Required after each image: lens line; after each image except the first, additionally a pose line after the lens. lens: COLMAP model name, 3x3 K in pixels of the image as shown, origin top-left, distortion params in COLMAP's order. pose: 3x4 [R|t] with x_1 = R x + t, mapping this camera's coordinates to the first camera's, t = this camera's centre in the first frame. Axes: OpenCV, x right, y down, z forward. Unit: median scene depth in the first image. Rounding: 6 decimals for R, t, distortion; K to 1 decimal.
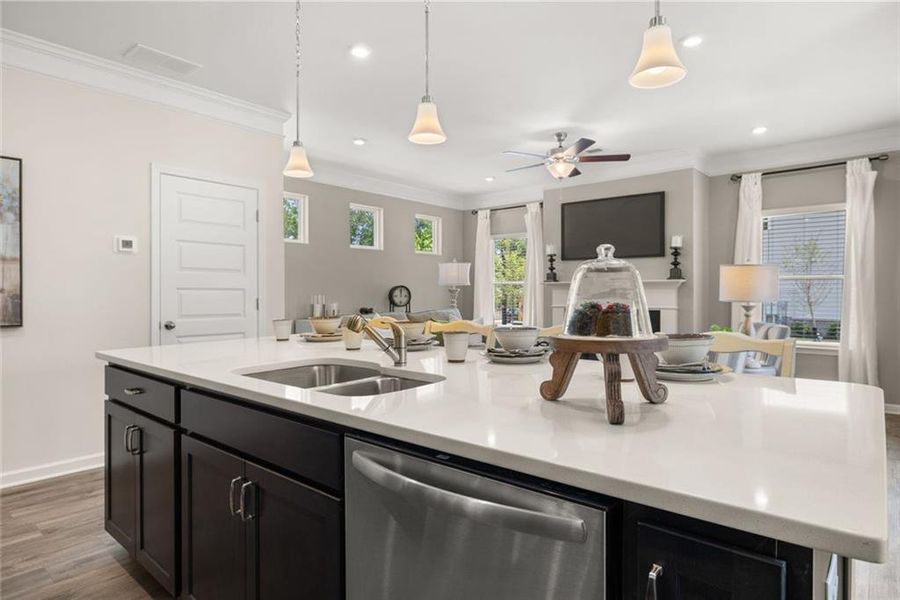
lens RADIAL K [[508.2, 0, 448.2], [0, 508.2, 297.1], [0, 0, 1]] dist [-0.000356, -0.000446]
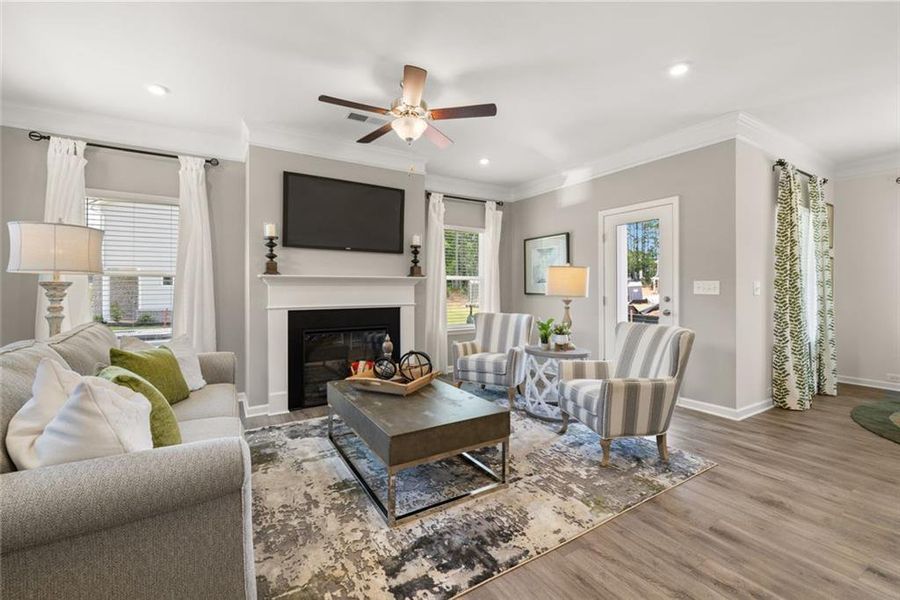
lens RADIAL K [[379.4, 0, 450.0], [0, 379.4, 288.3], [0, 0, 1]] dist [-0.002382, -0.000238]
pose [[0.308187, 0.002573, 0.951322, -0.263640], [0.008347, 0.999951, -0.005408, -0.005835], [-0.951289, 0.009607, 0.308150, 0.668141]]
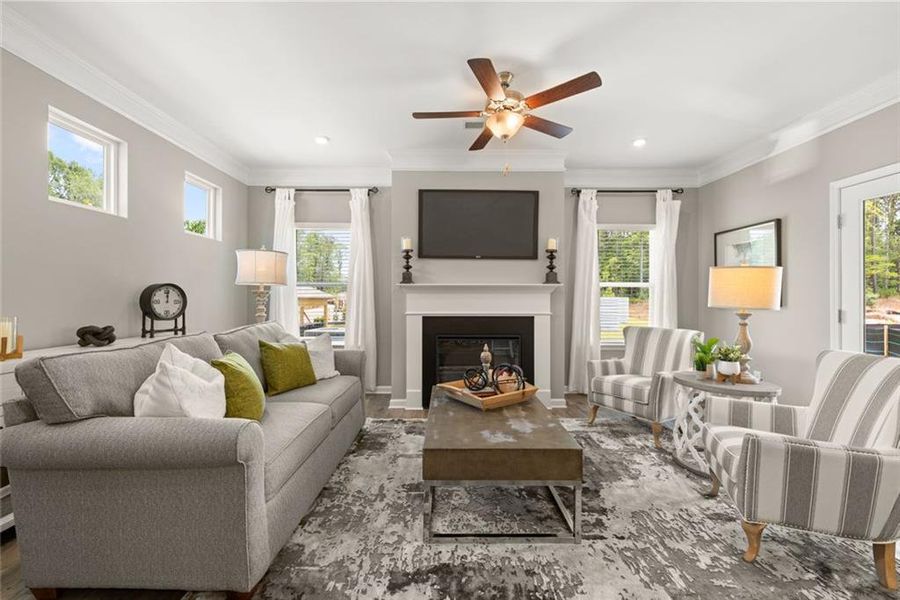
lens RADIAL K [[378.7, 0, 447.2], [0, 378.7, 296.6], [0, 0, 1]] dist [-0.002598, -0.000276]
pose [[0.754972, 0.004091, 0.655744, -0.163798], [0.001167, 0.999971, -0.007582, -0.005248], [-0.655756, 0.006490, 0.754945, 0.568359]]
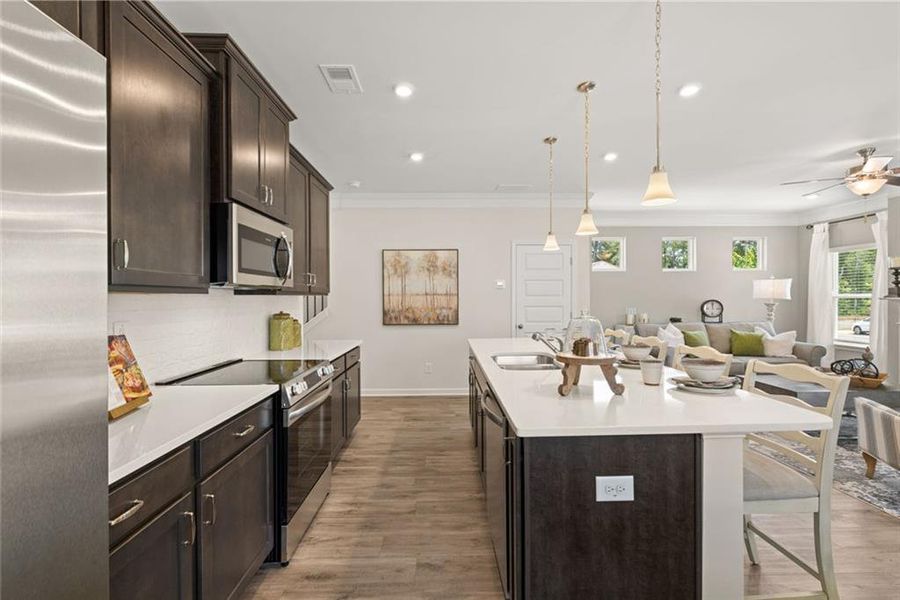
lens RADIAL K [[386.6, 0, 450.0], [0, 386.6, 300.0], [0, 0, 1]] dist [0.001911, 0.000072]
pose [[0.664413, 0.002276, -0.747362, 0.215520], [-0.001702, 0.999997, 0.001533, -0.027422], [0.747364, 0.000253, 0.664415, -0.081928]]
